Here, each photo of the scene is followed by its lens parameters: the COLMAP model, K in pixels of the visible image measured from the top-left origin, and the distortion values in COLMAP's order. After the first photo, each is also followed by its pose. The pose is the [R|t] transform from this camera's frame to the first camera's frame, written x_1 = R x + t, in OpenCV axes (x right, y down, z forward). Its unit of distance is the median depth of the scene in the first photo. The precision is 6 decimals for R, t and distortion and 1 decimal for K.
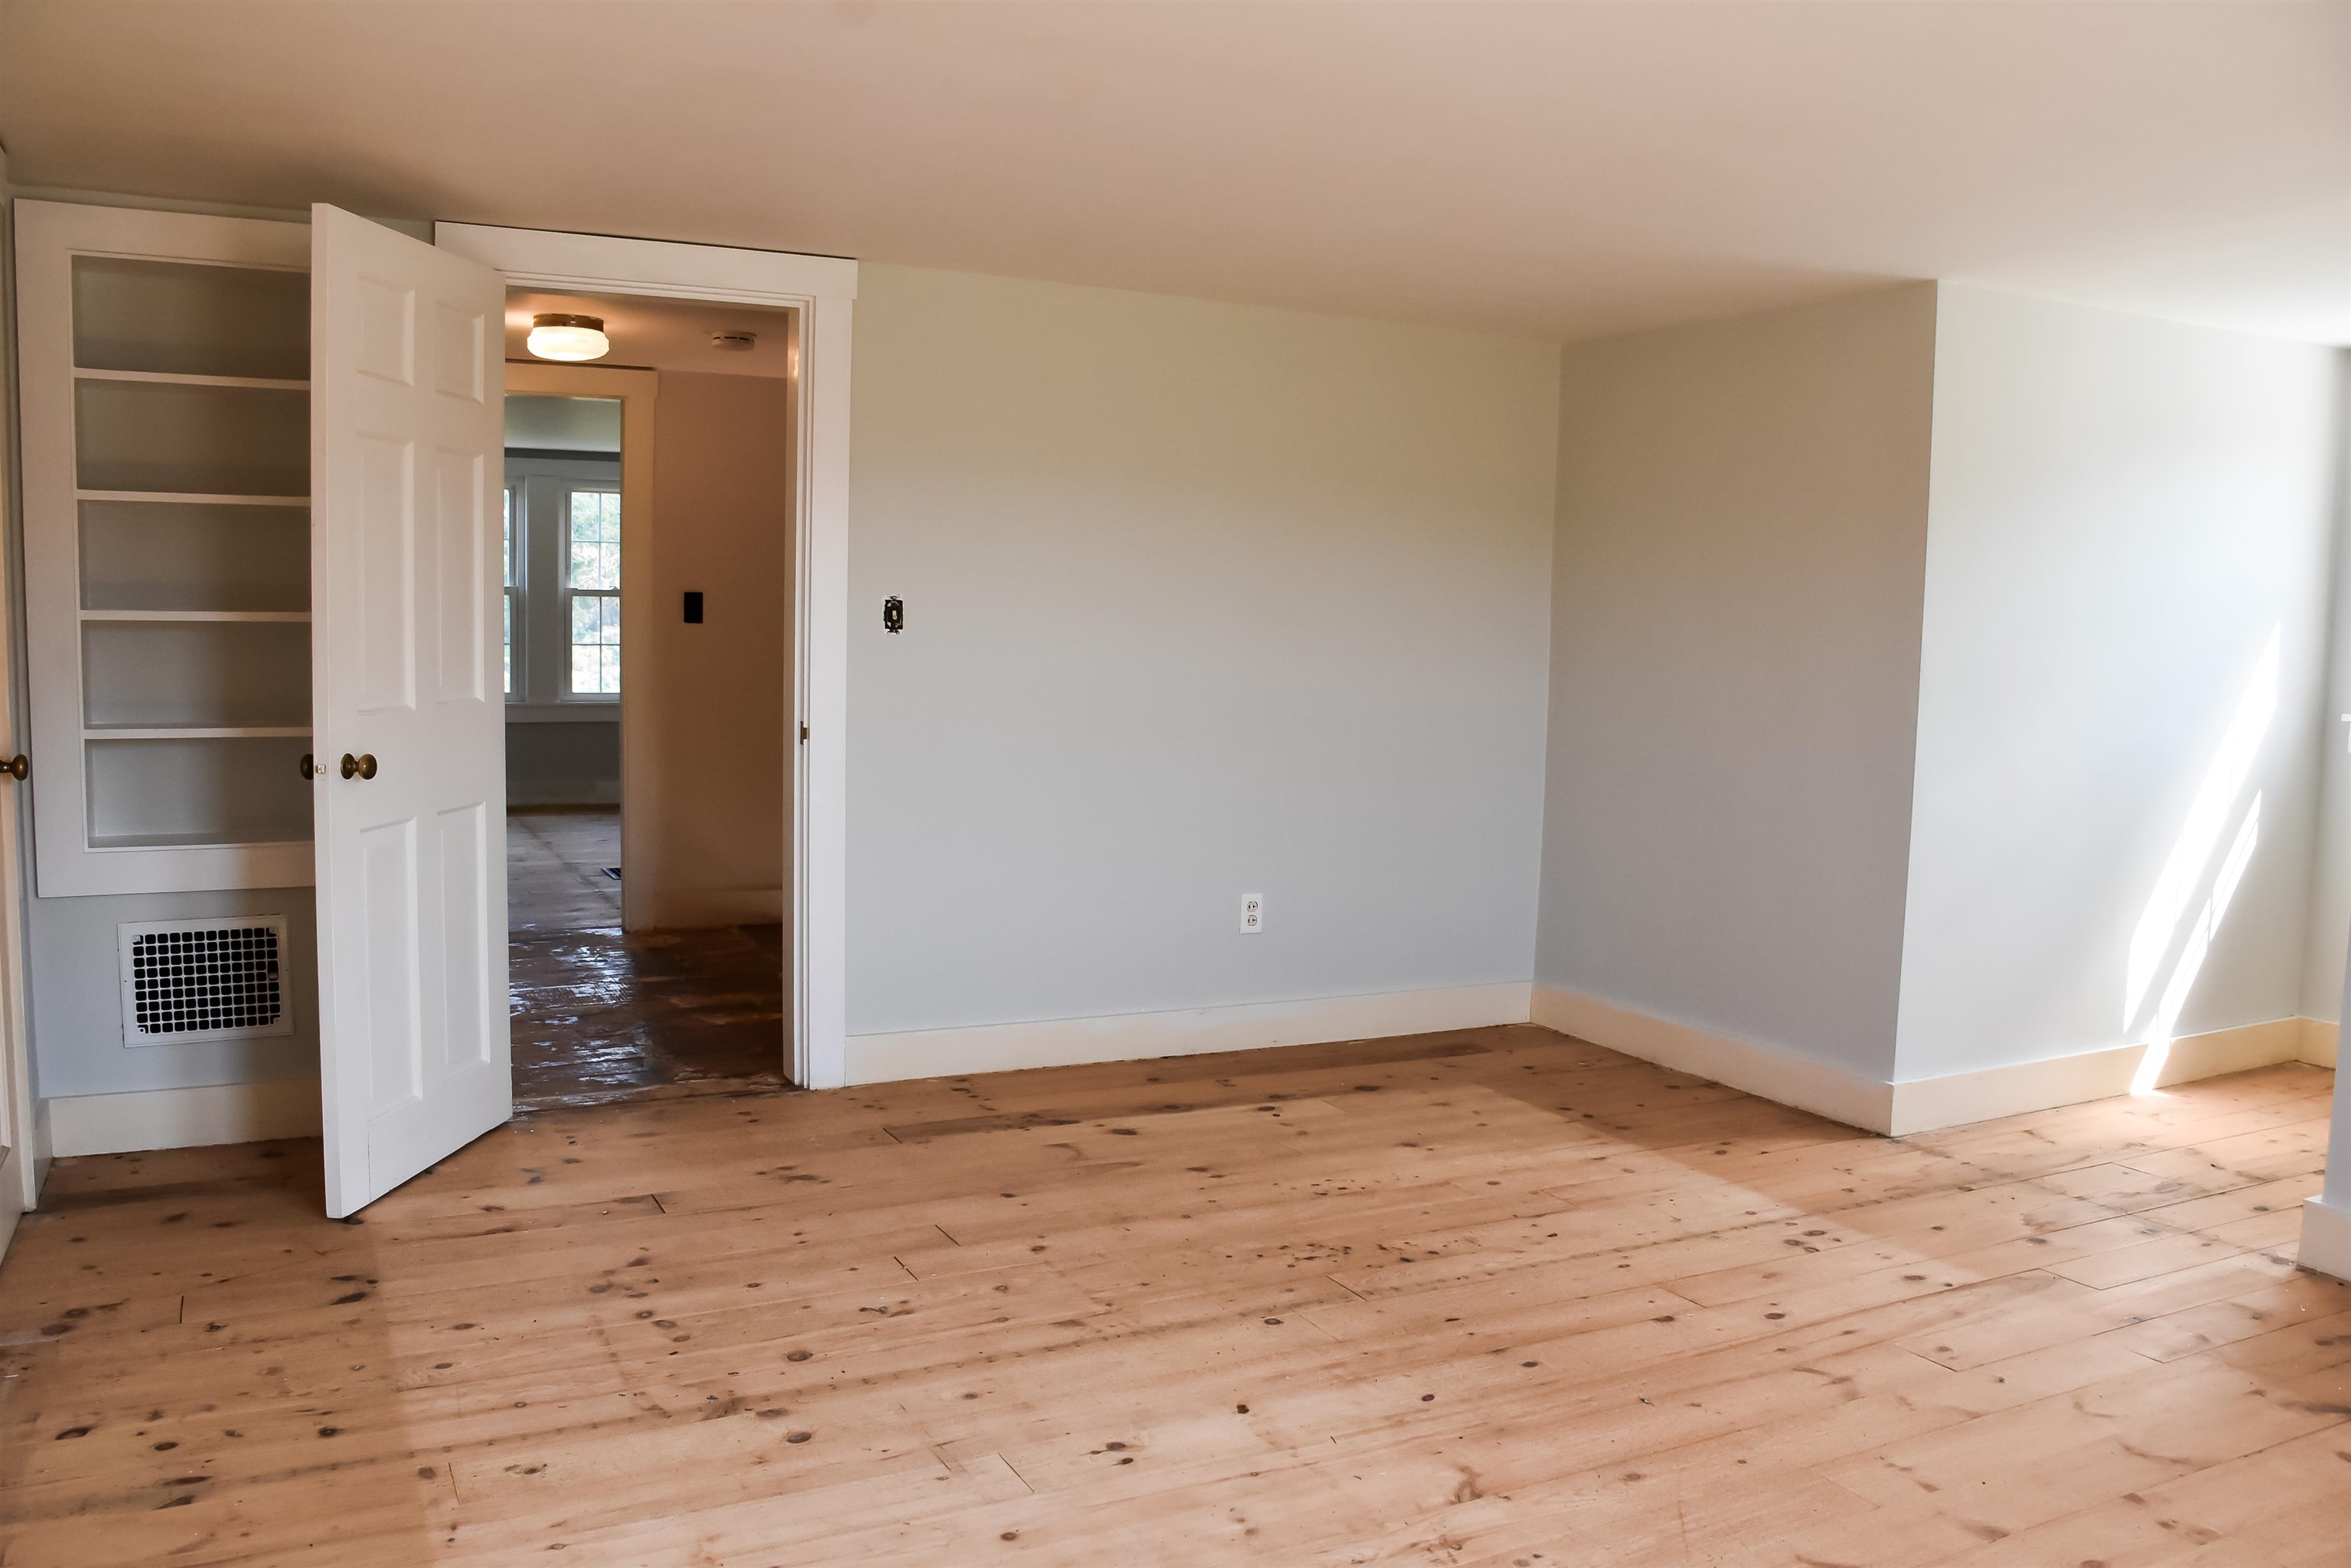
lens RADIAL K [[1837.2, 0, 1169.4], [0, 1837.2, 807.1], [0, 0, 1]] dist [-0.151975, 0.107181]
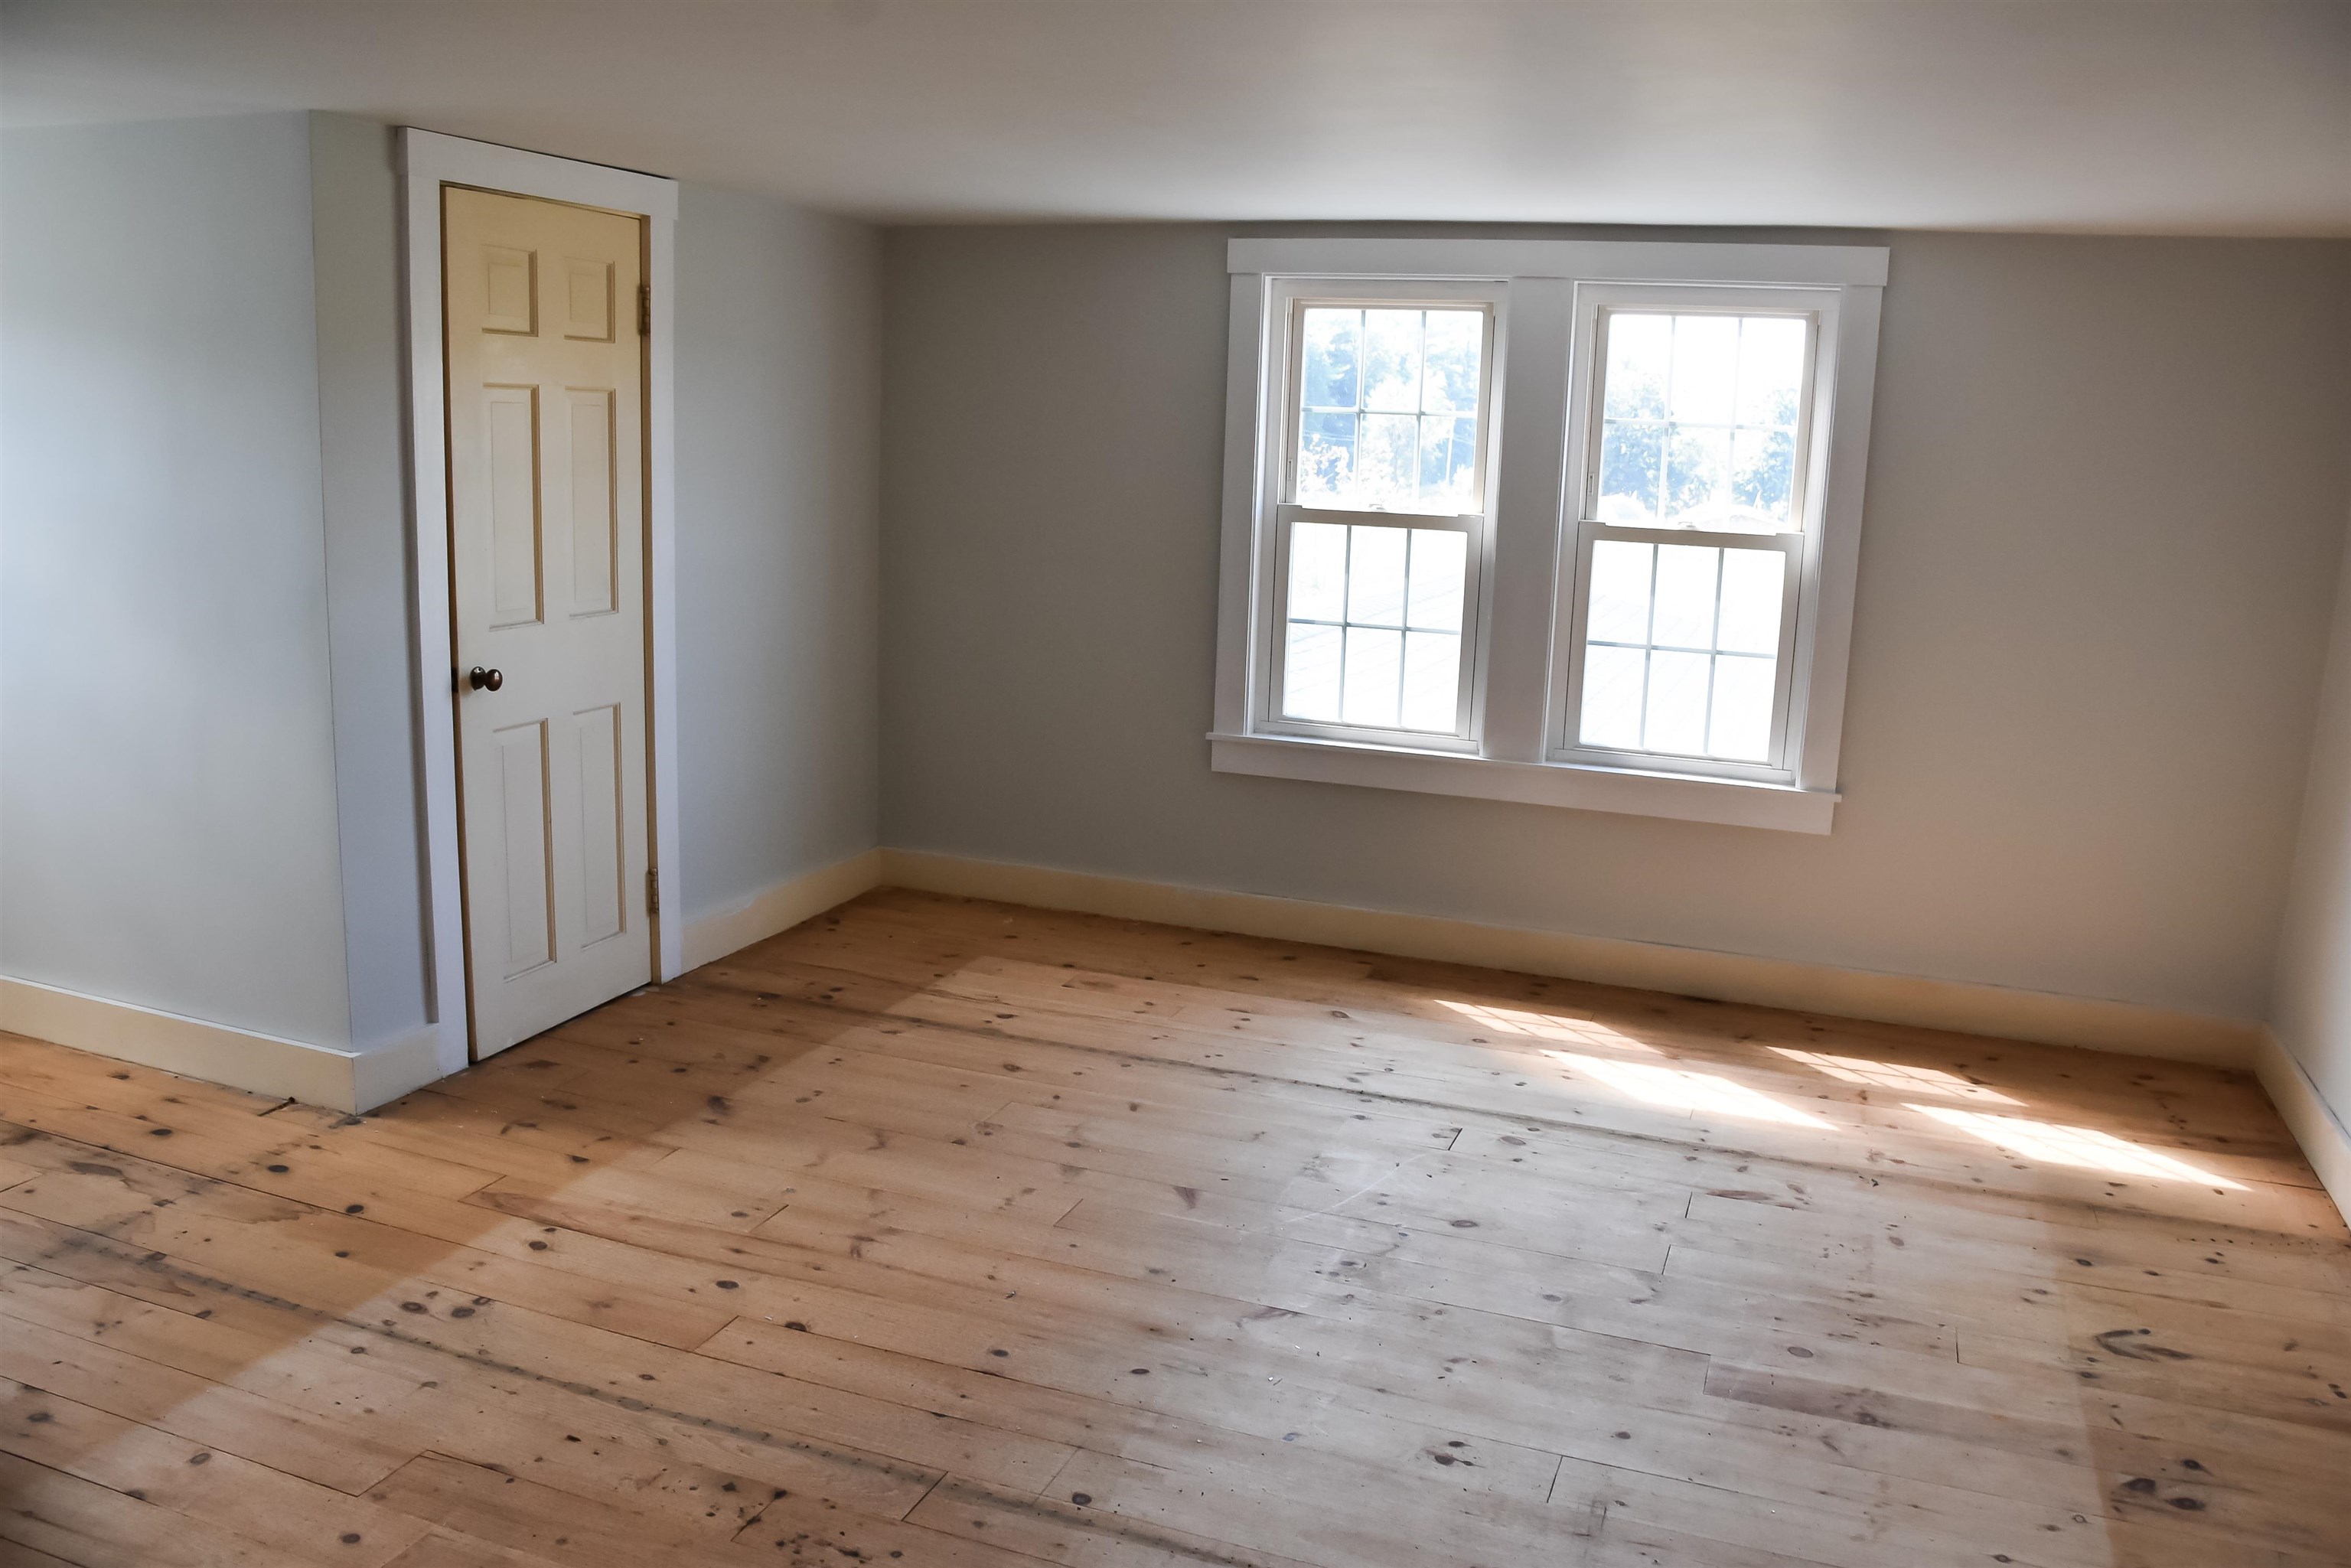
lens RADIAL K [[1837.2, 0, 1169.4], [0, 1837.2, 807.1], [0, 0, 1]] dist [-0.151975, 0.107181]
pose [[-0.668806, -0.196587, 0.716974, -0.440719], [0.023238, 0.958406, 0.284462, -0.221782], [-0.743073, 0.206911, -0.636419, 1.274619]]
